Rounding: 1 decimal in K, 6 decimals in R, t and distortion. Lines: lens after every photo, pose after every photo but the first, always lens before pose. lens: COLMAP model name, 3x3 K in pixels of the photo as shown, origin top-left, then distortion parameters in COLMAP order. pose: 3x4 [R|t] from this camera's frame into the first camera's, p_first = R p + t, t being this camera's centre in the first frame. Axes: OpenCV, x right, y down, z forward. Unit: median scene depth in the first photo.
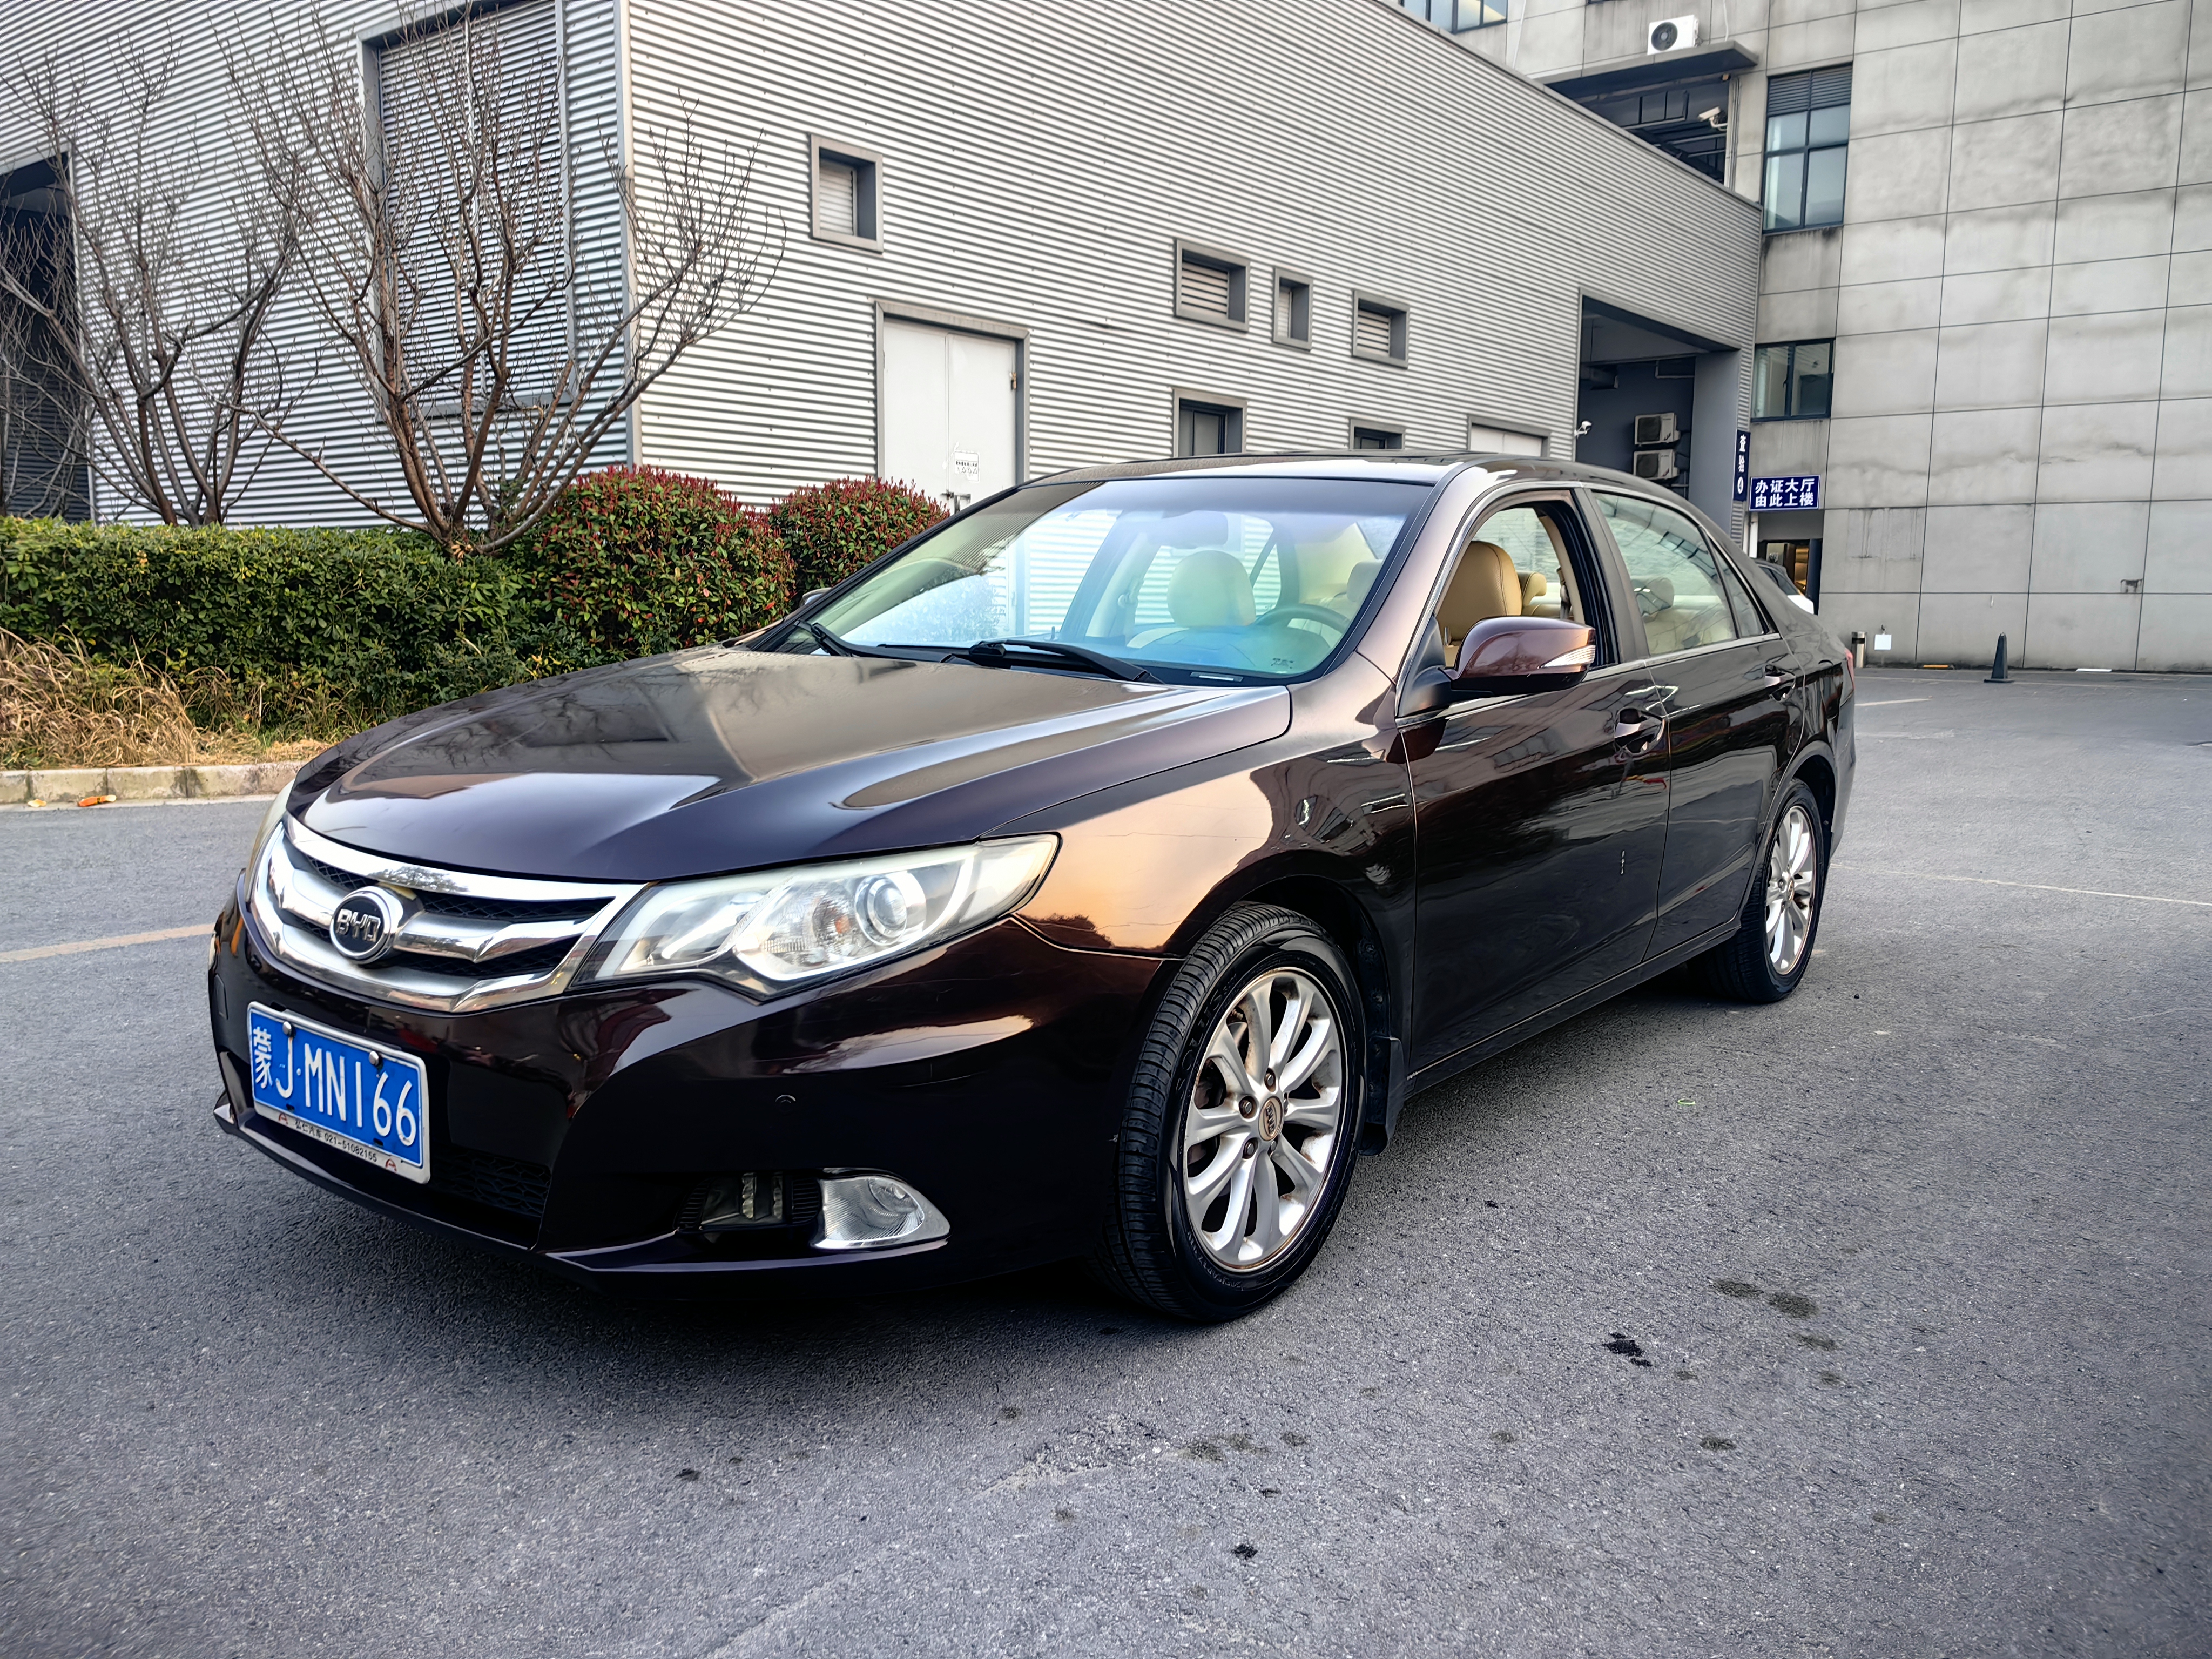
lens RADIAL K [[1703.3, 0, 1098.2], [0, 1703.3, 821.4], [0, 0, 1]] dist [-0.004785, -0.005641]
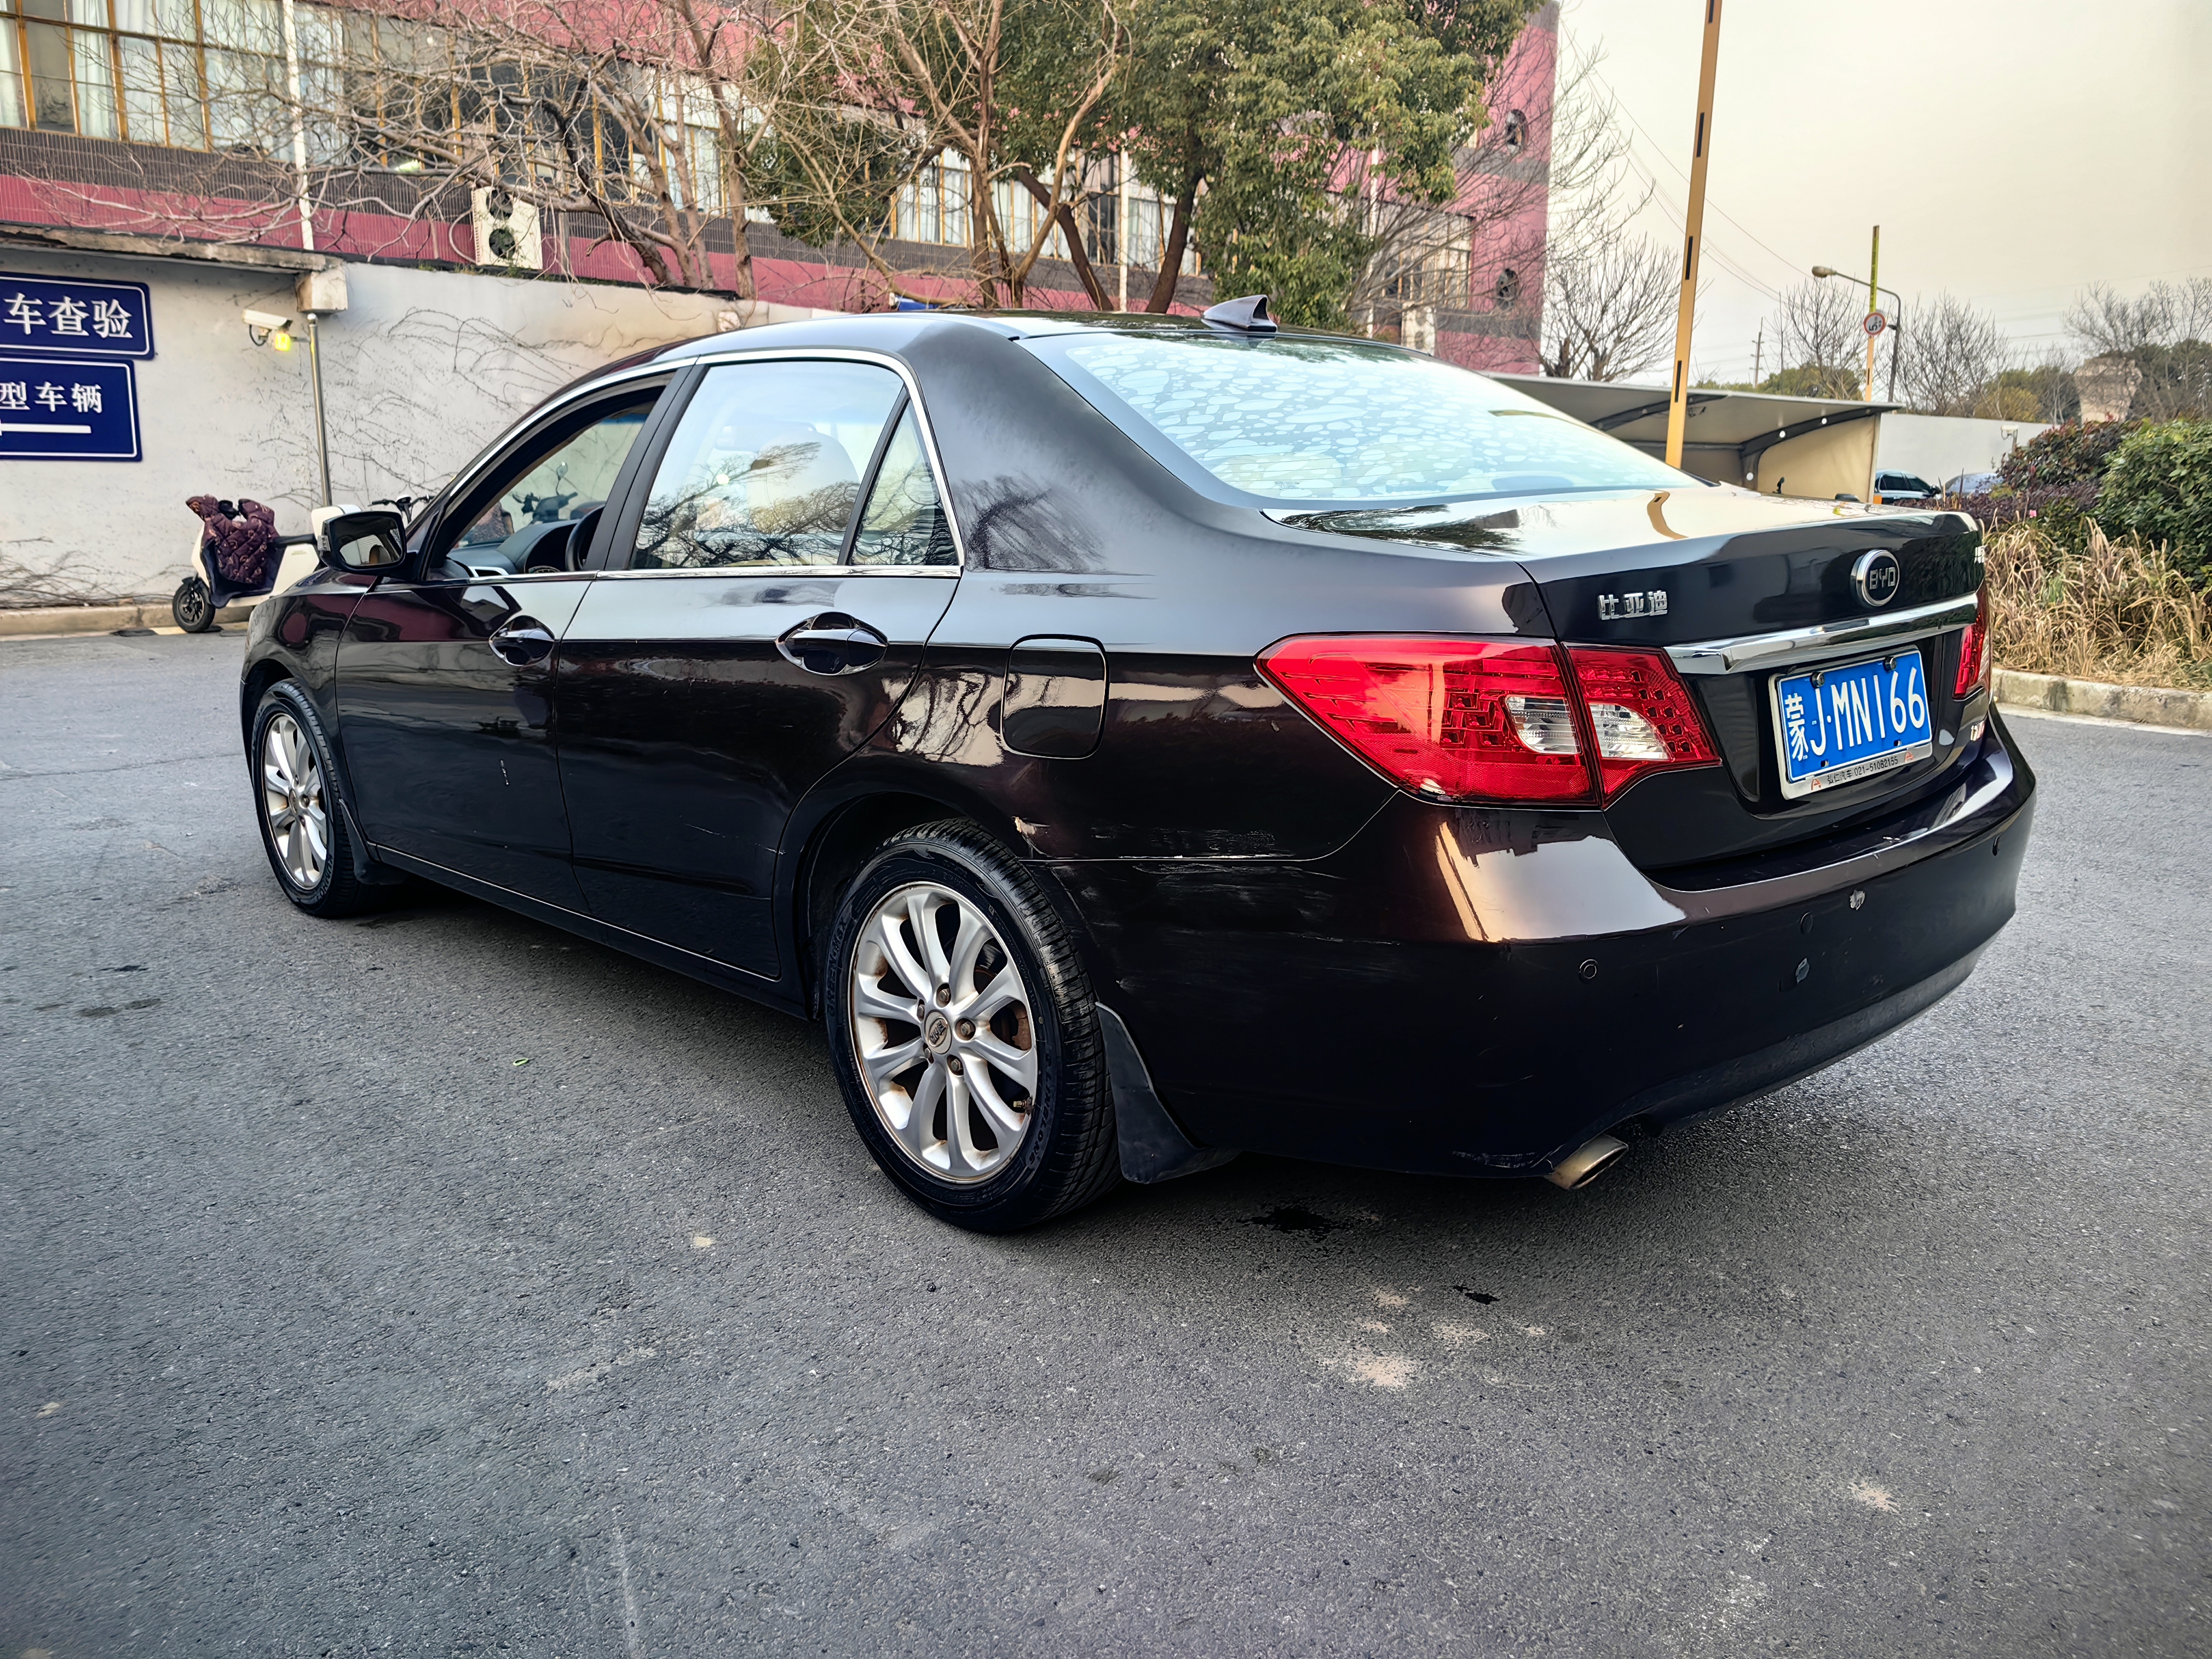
lens RADIAL K [[1703.3, 0, 1094.2], [0, 1703.3, 835.1], [0, 0, 1]] dist [-0.004785, -0.005641]
pose [[-0.132948, 0.191844, -0.972379, 1.235600], [-0.131119, 0.969060, 0.209117, -0.192062], [0.982412, 0.155299, -0.103681, 1.463252]]
